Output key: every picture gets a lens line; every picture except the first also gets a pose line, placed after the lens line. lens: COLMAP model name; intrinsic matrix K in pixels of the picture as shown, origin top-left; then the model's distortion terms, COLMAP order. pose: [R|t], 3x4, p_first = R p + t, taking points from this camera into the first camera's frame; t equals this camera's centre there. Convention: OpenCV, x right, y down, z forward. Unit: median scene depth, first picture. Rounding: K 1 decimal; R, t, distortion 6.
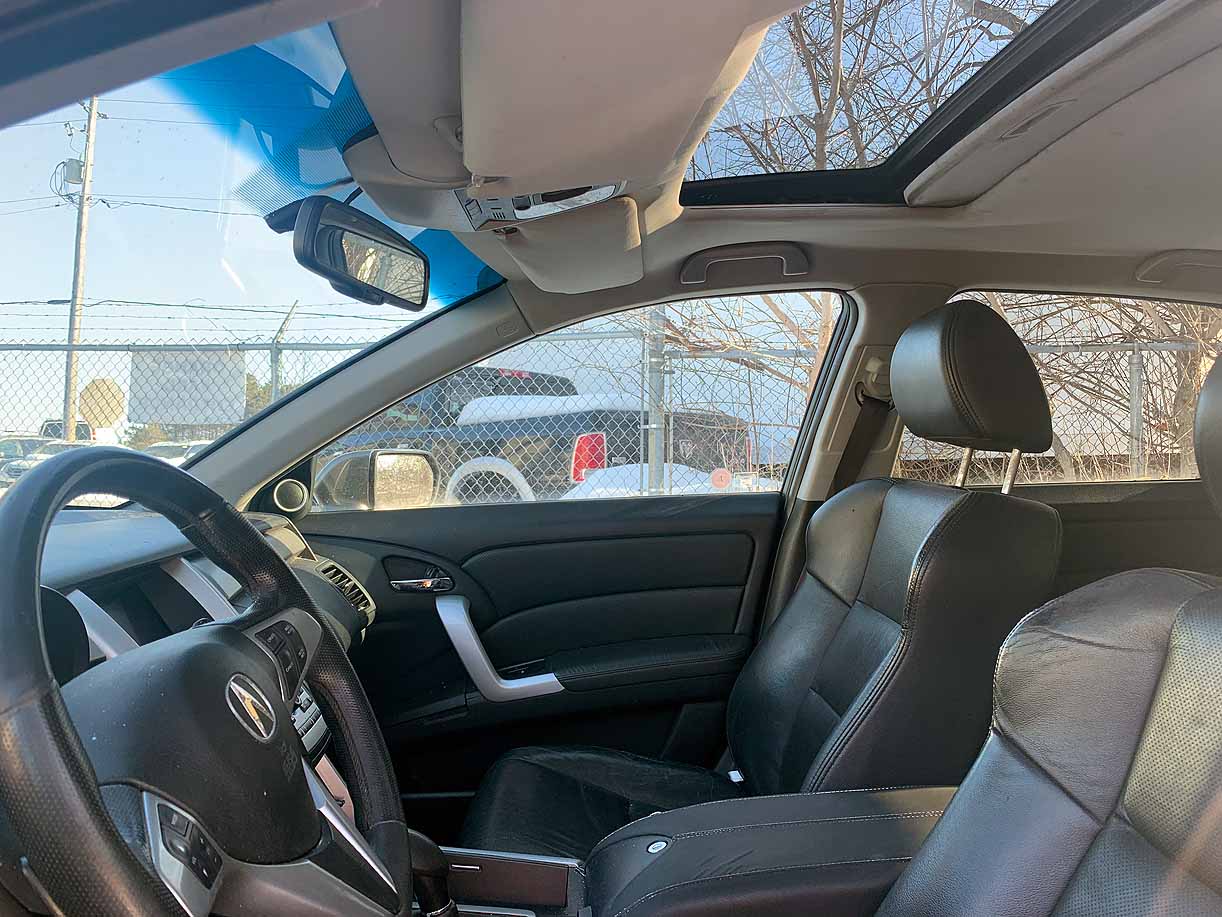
lens RADIAL K [[936.7, 0, 611.0], [0, 936.7, 458.5], [0, 0, 1]] dist [0.007739, 0.006093]
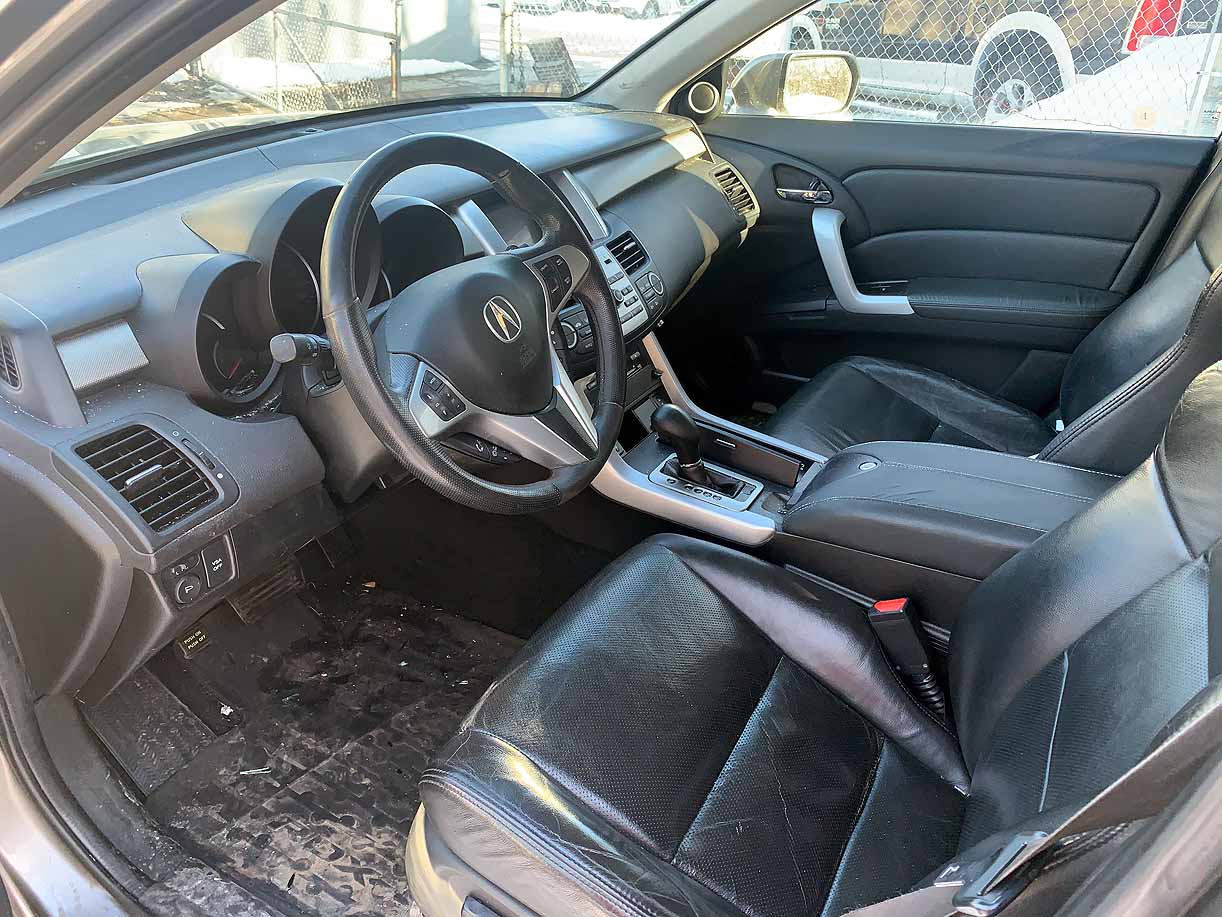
lens RADIAL K [[936.7, 0, 611.0], [0, 936.7, 458.5], [0, 0, 1]] dist [0.007739, 0.006093]
pose [[0.844218, 0.265954, -0.465364, 0.201909], [-0.026396, 0.887793, 0.459486, -0.090980], [0.535349, -0.375623, 0.756511, -0.063665]]
